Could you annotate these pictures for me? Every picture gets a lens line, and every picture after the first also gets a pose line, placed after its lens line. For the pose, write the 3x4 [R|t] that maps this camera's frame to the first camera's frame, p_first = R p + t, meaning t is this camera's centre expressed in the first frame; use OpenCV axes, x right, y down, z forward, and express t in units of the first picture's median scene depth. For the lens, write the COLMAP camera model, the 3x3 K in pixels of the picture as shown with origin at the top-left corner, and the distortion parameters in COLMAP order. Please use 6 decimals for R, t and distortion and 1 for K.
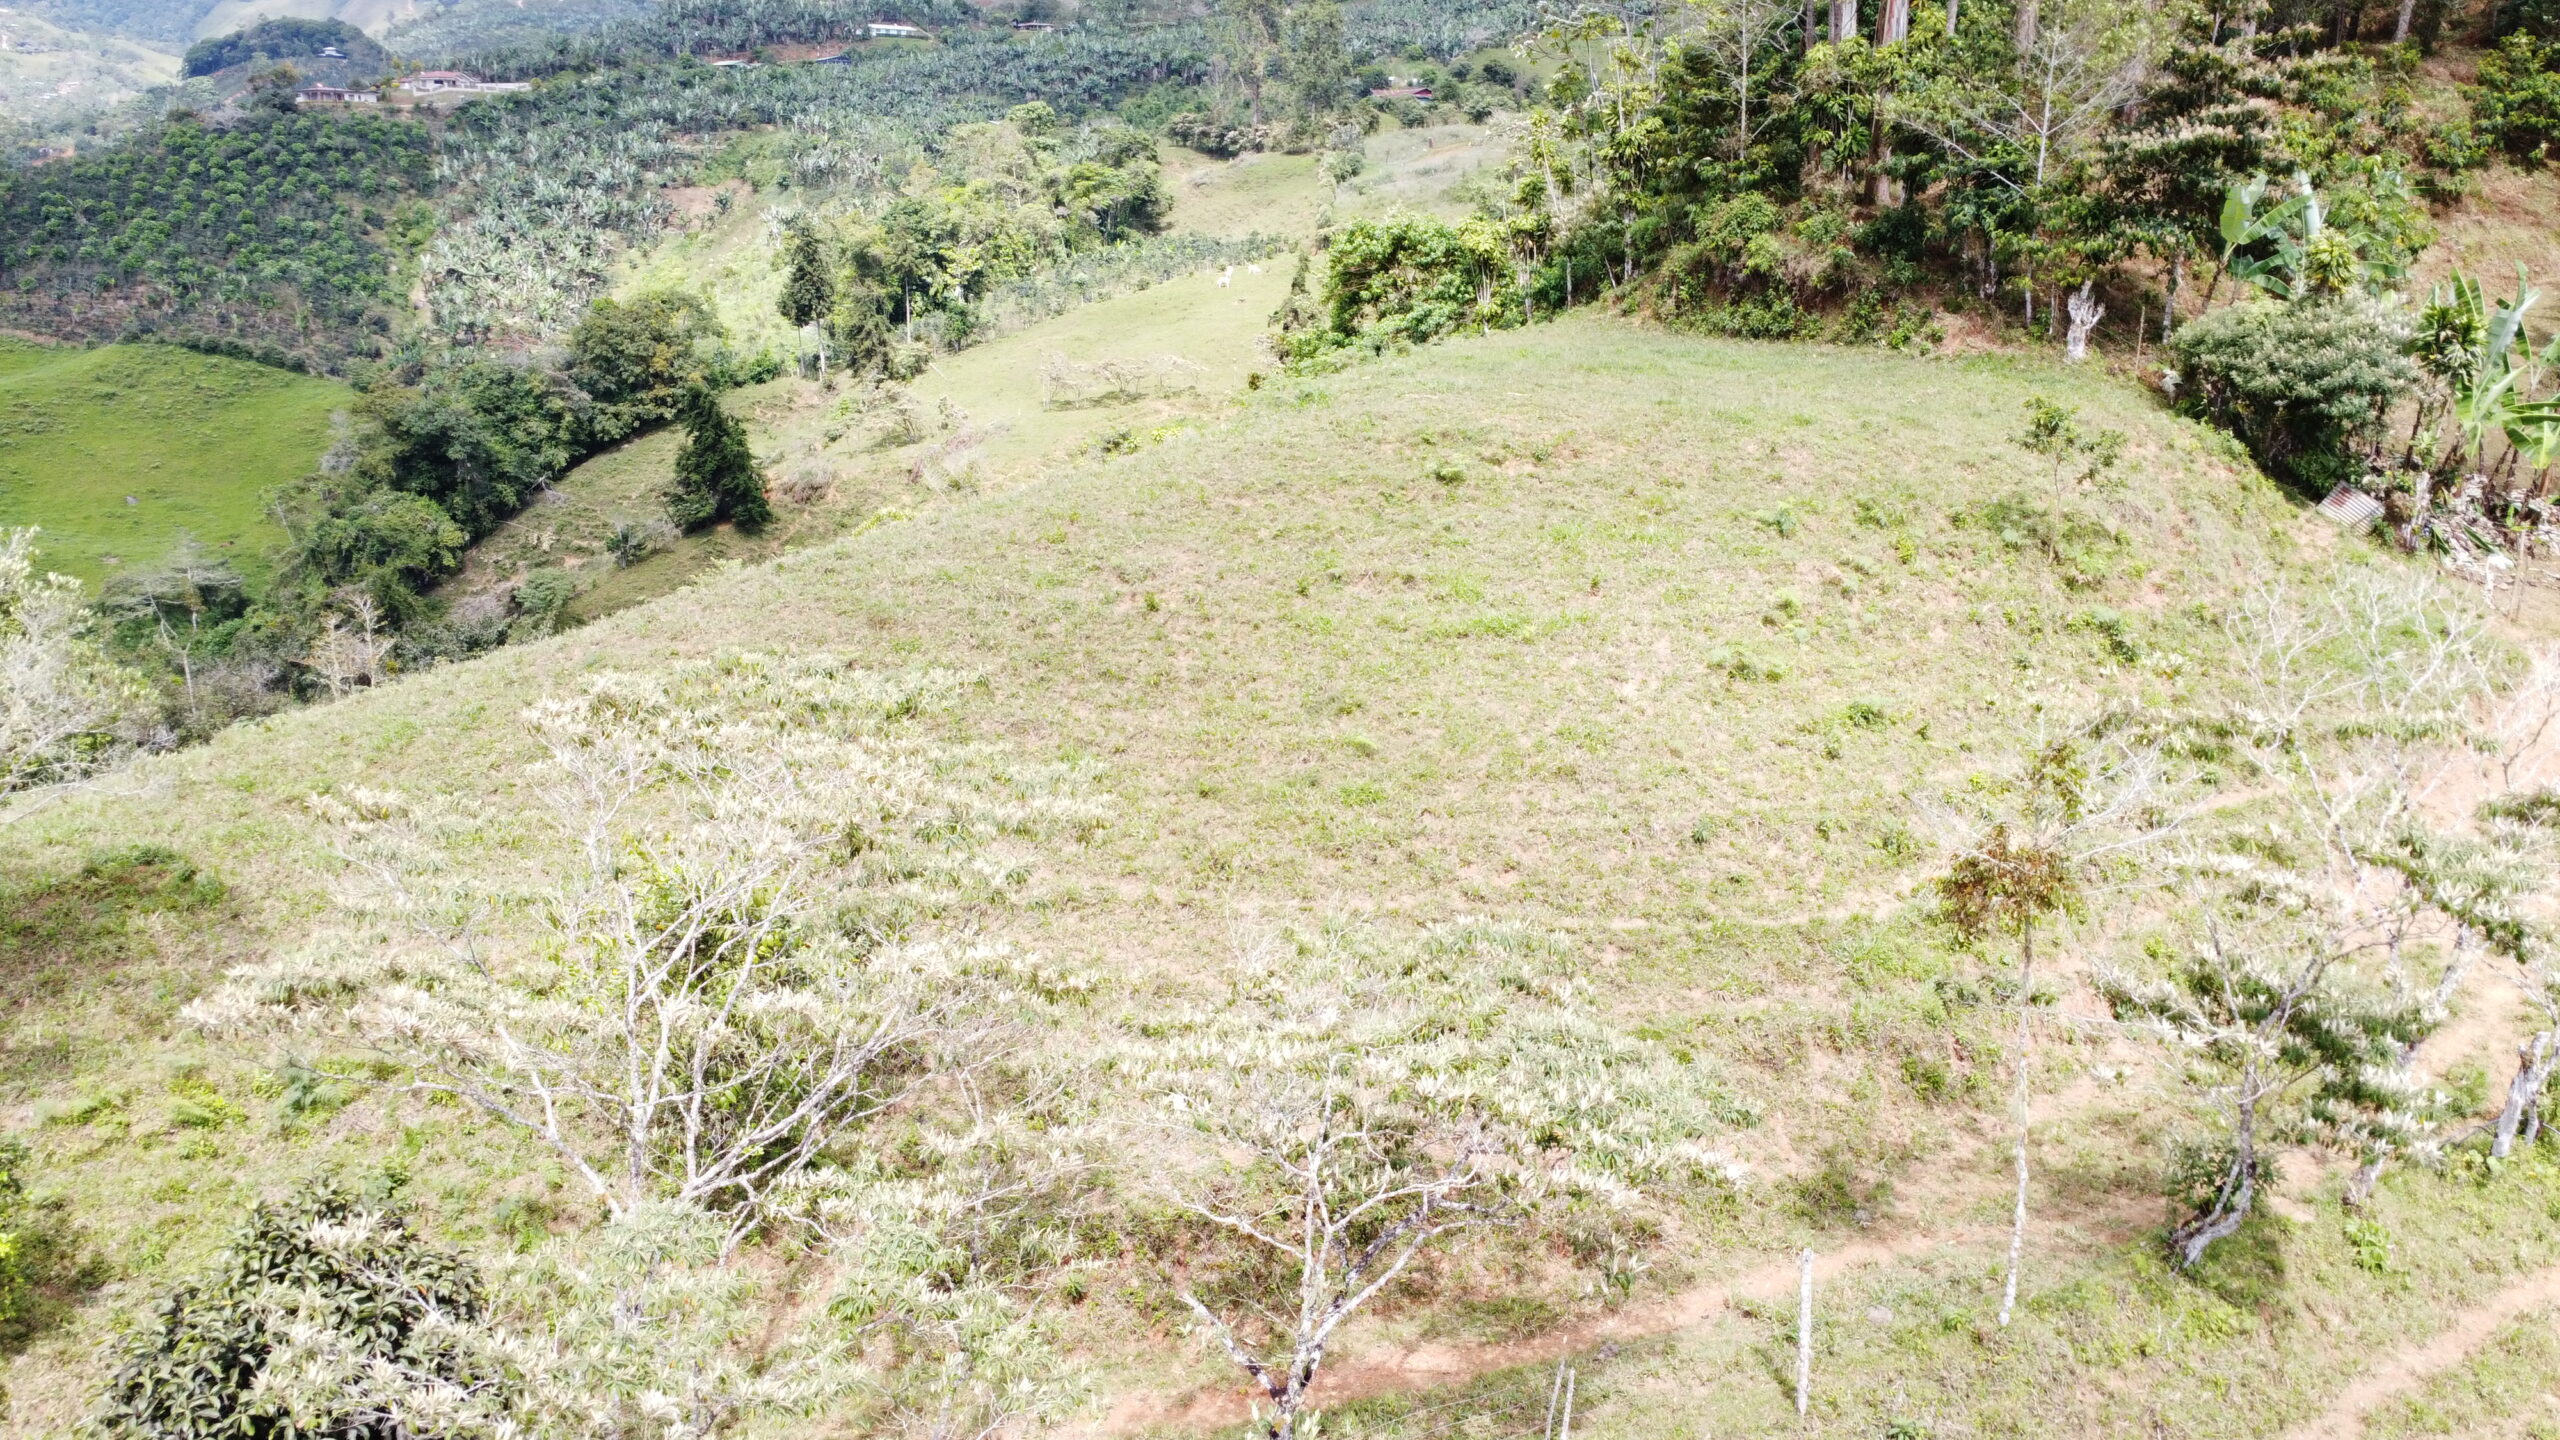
lens RADIAL K [[1915.0, 0, 1286.1], [0, 1915.0, 722.9], [0, 0, 1]] dist [0.001830, -0.001084]
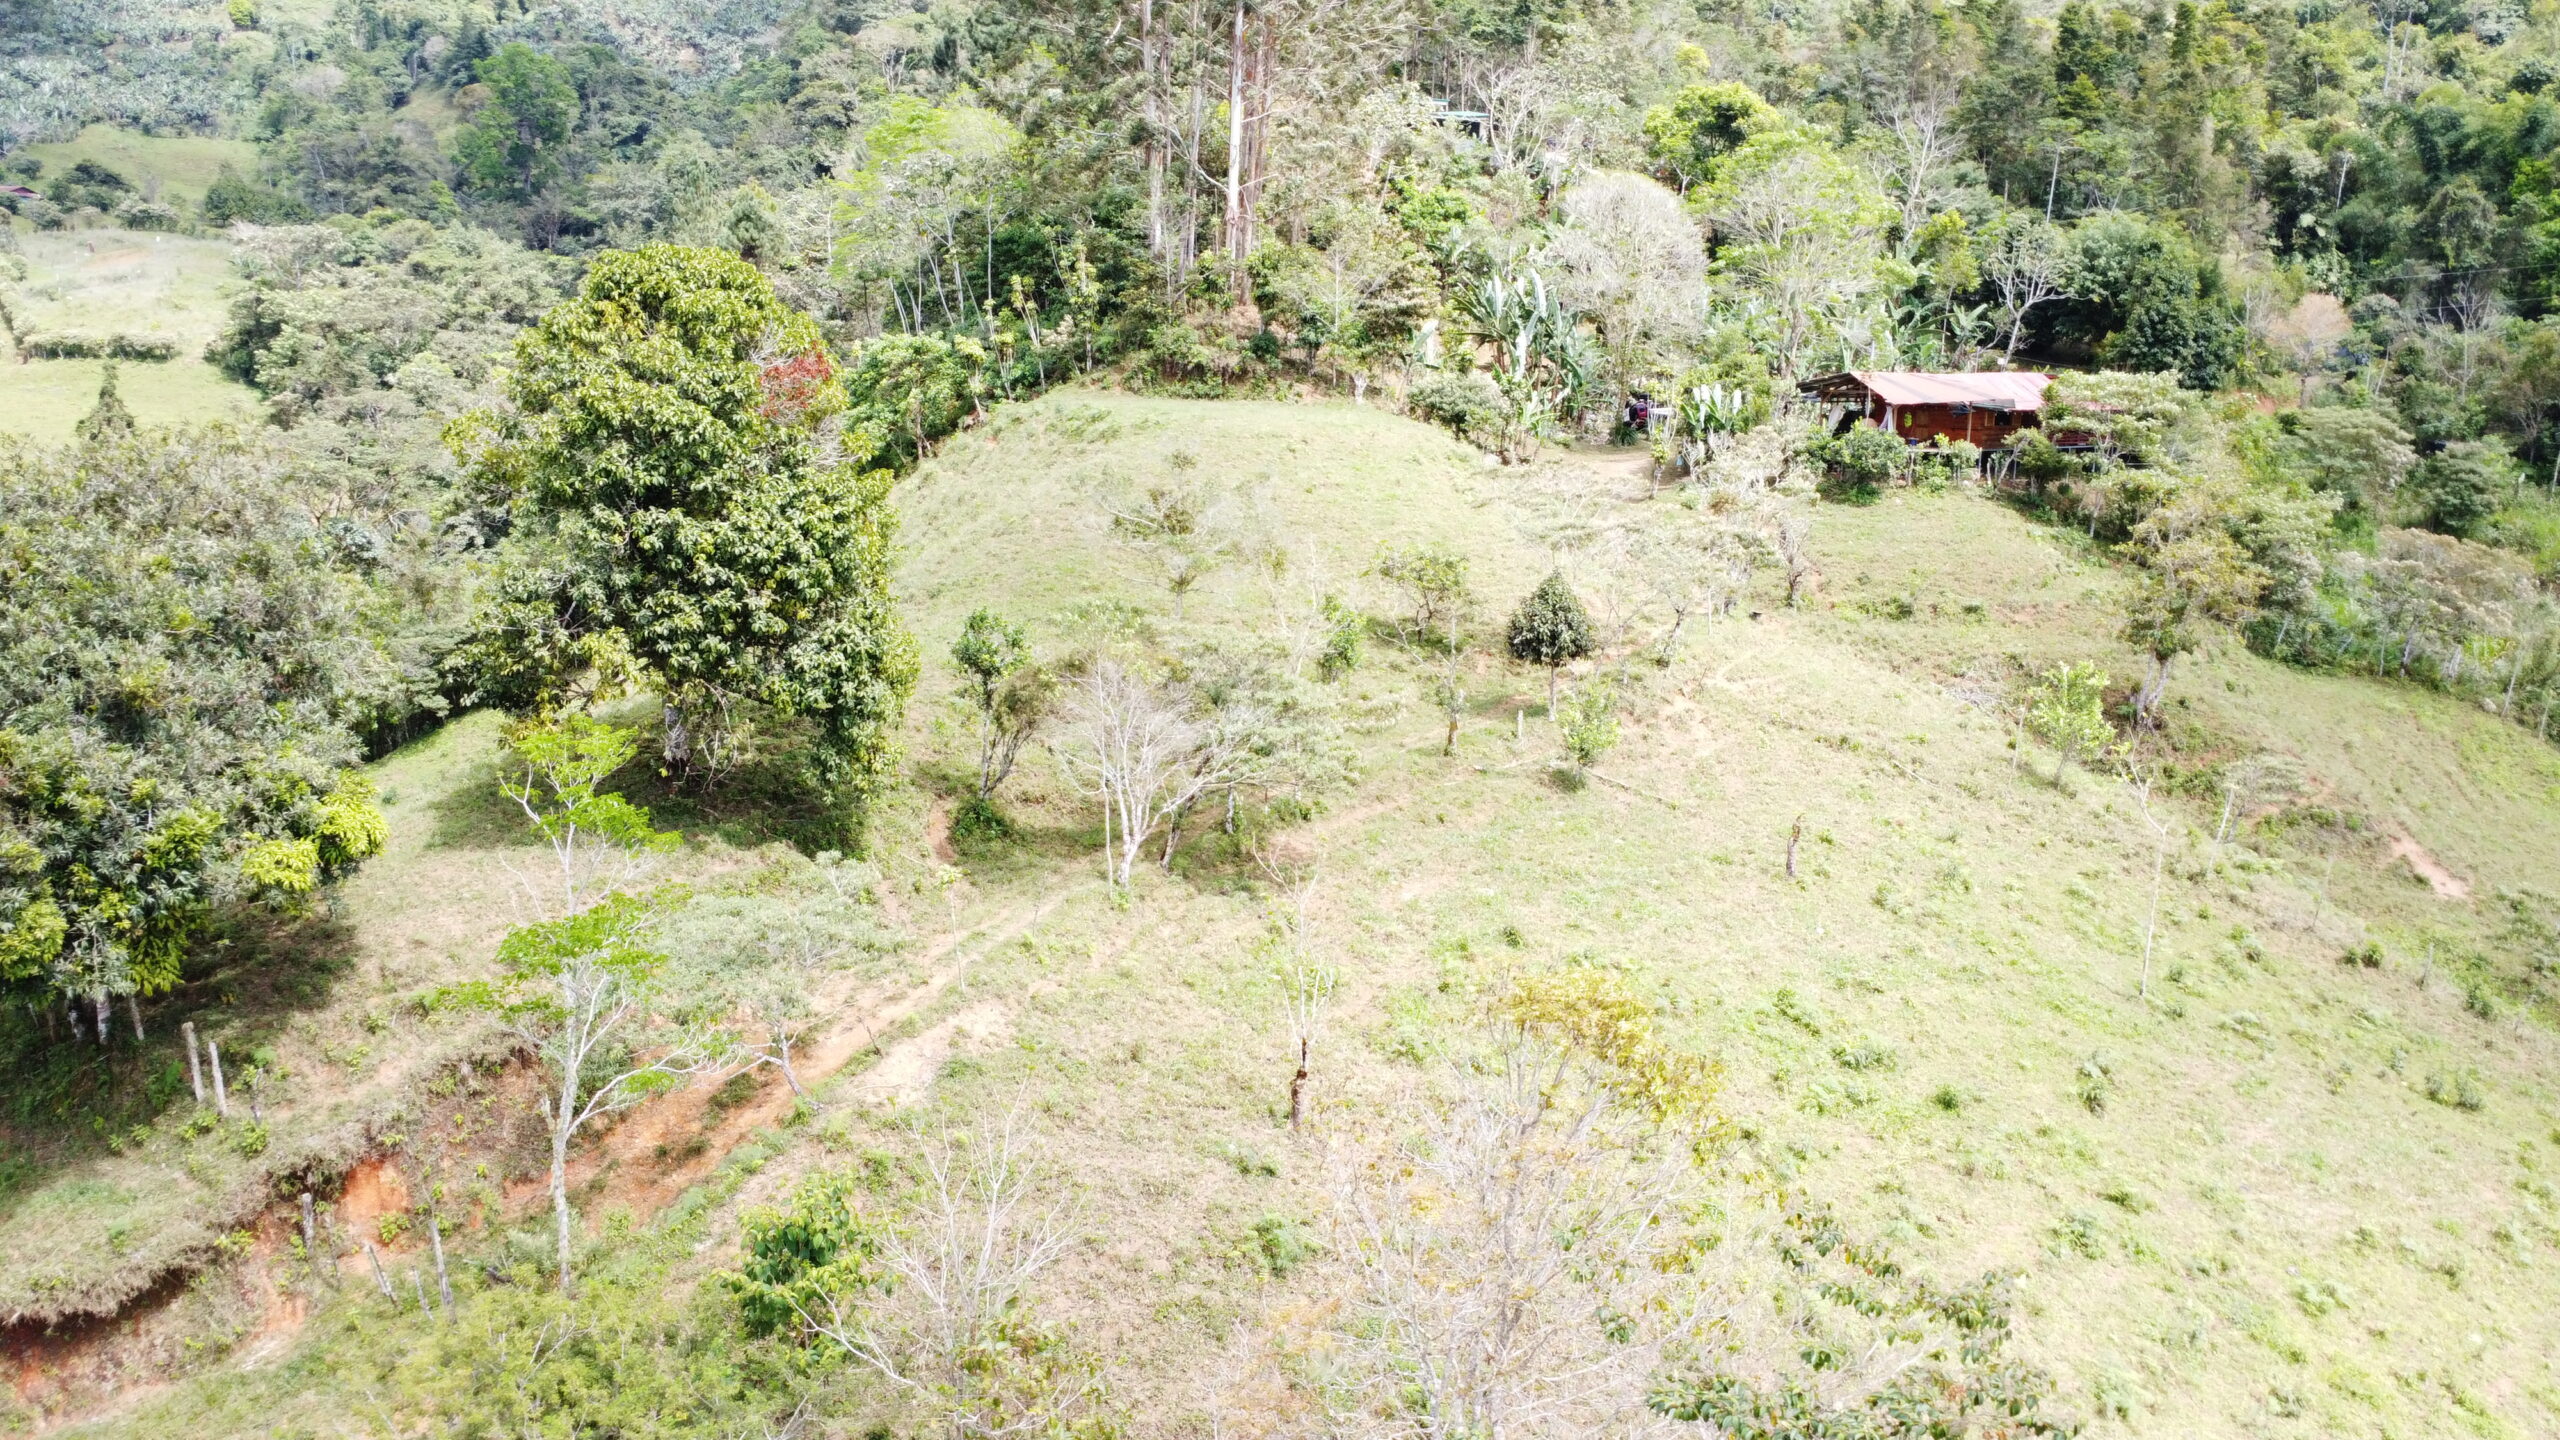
lens RADIAL K [[1905.7, 0, 1331.7], [0, 1905.7, 723.5], [0, 0, 1]] dist [0.006668, 0.001798]
pose [[0.713268, -0.132745, 0.688206, -1.095802], [0.170100, 0.985331, 0.013761, 0.125807], [-0.679937, 0.107249, 0.725385, -0.478431]]
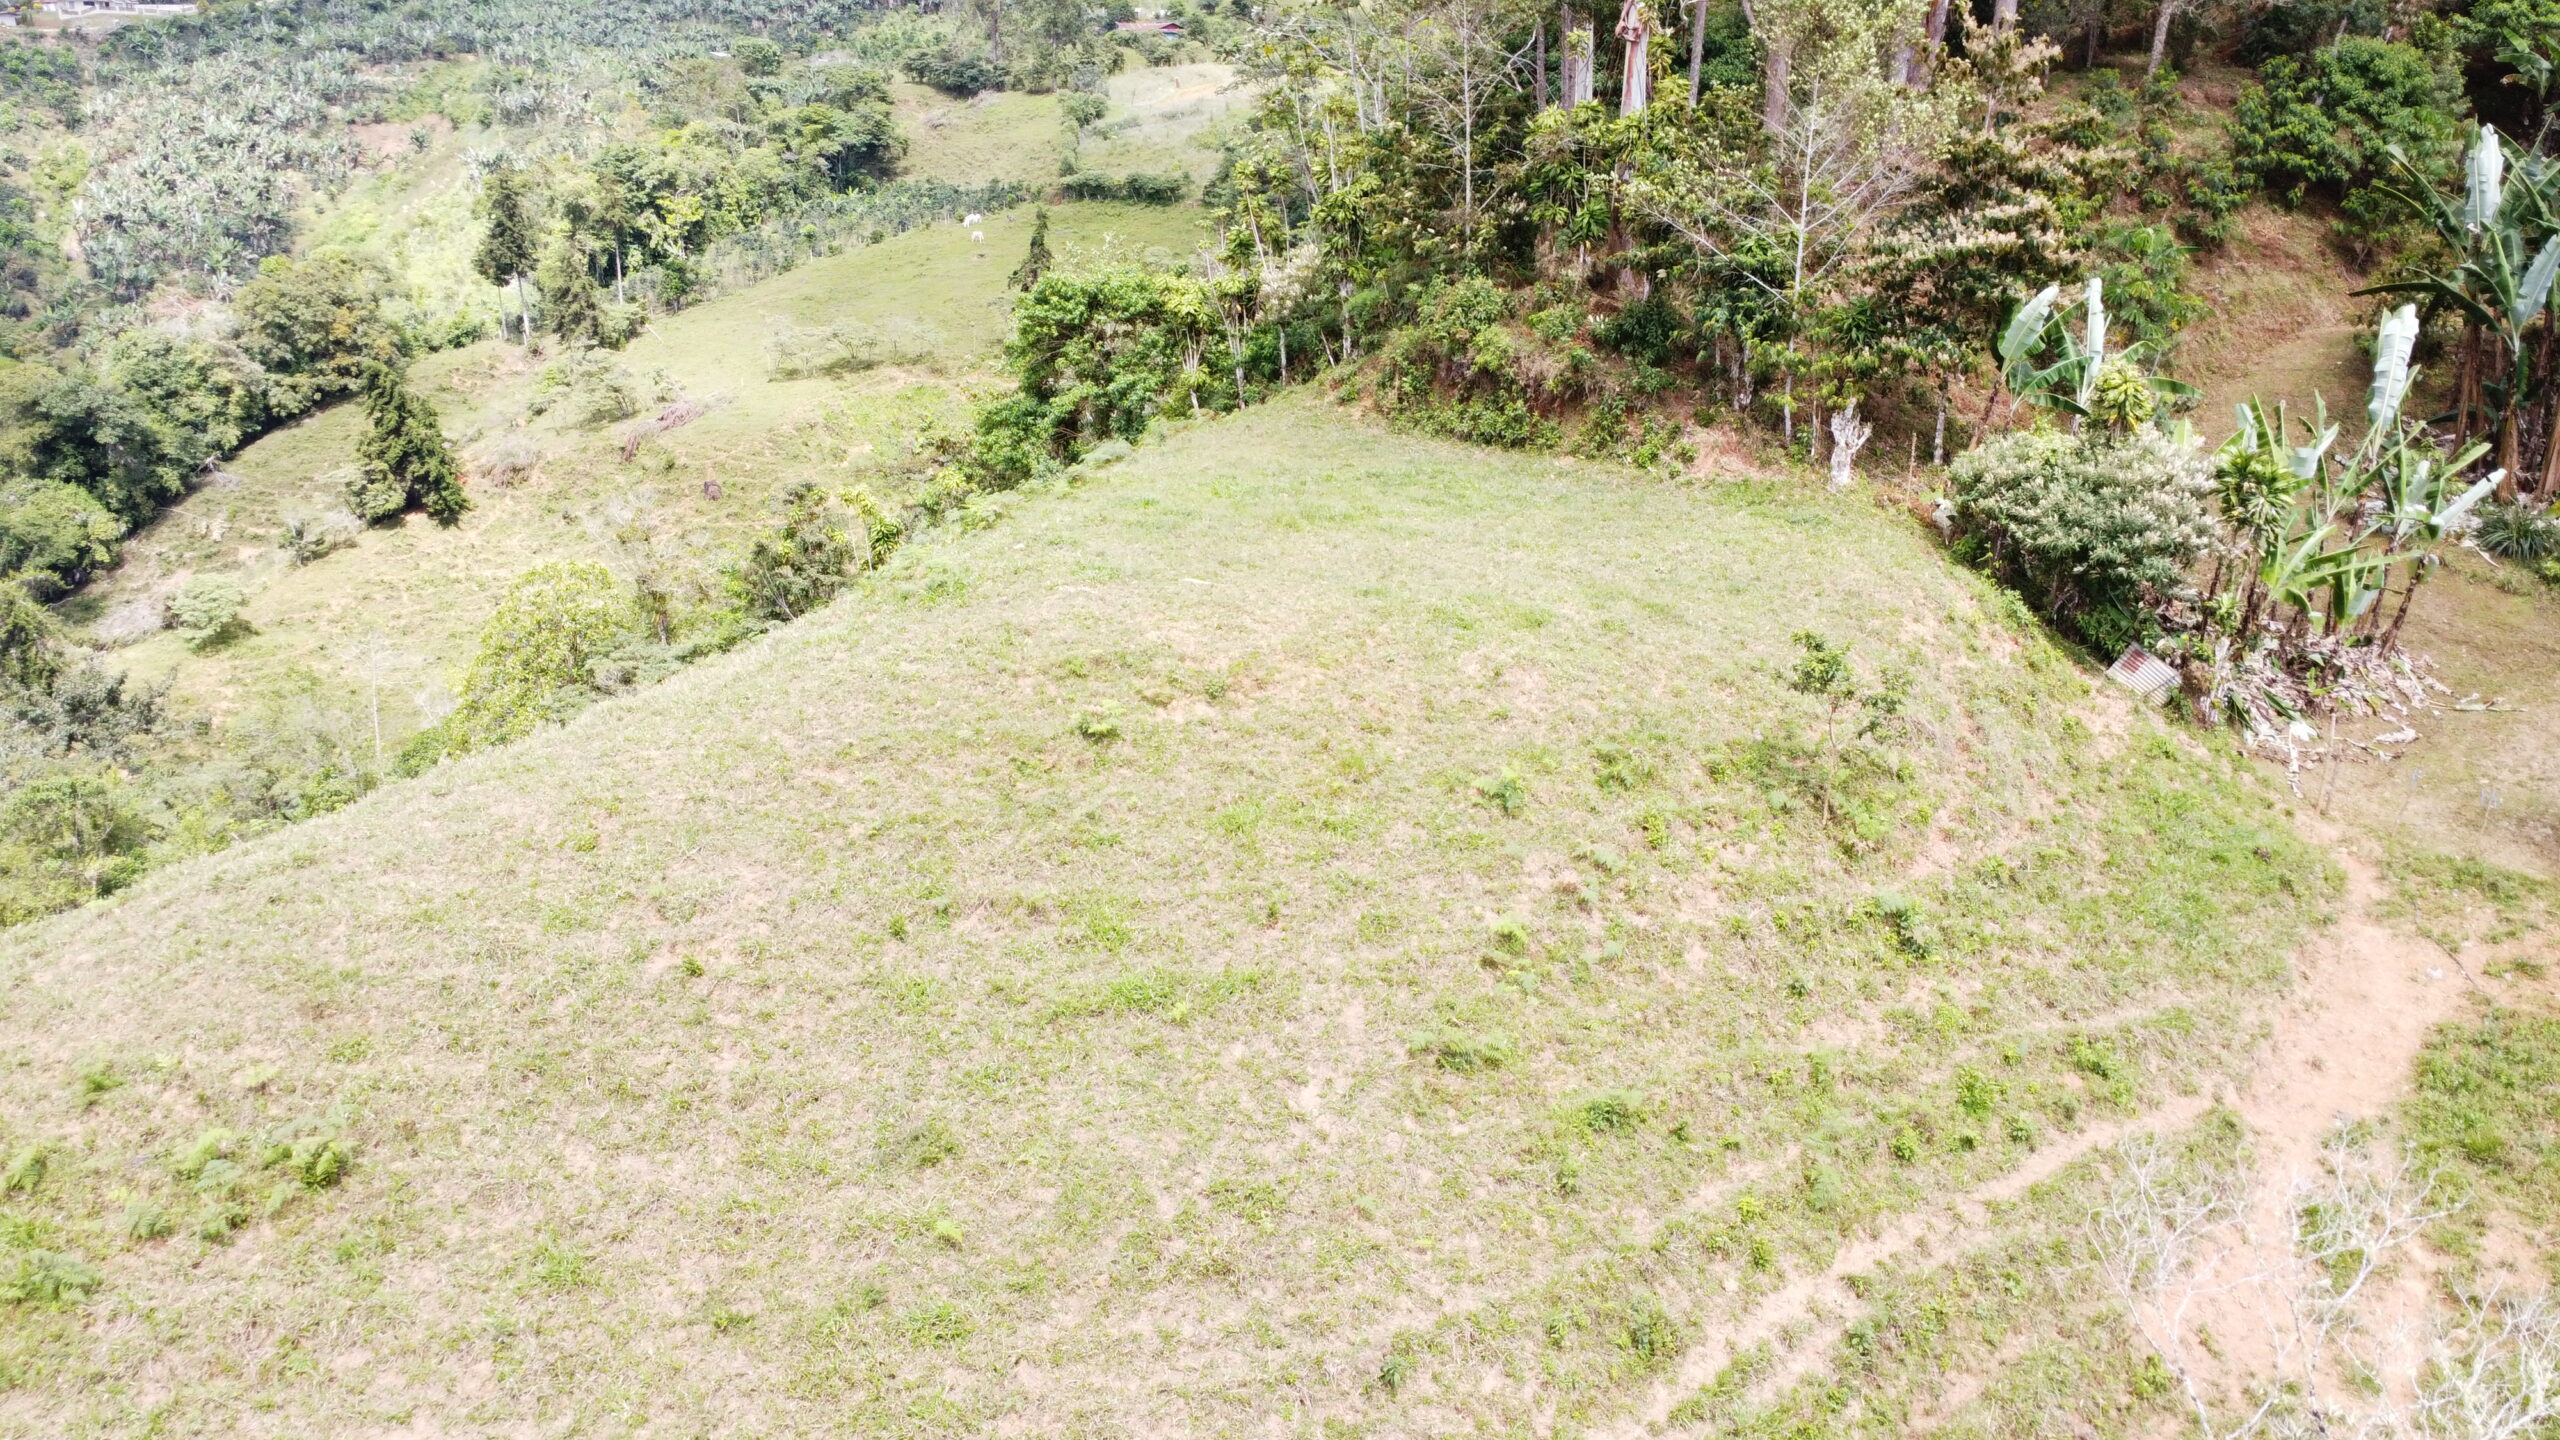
lens RADIAL K [[1915.0, 0, 1286.1], [0, 1915.0, 722.9], [0, 0, 1]] dist [0.001830, -0.001084]
pose [[0.992790, -0.032796, 0.115293, 0.051822], [0.028264, 0.998771, 0.040723, -0.119594], [-0.116487, -0.037171, 0.992496, 0.145845]]
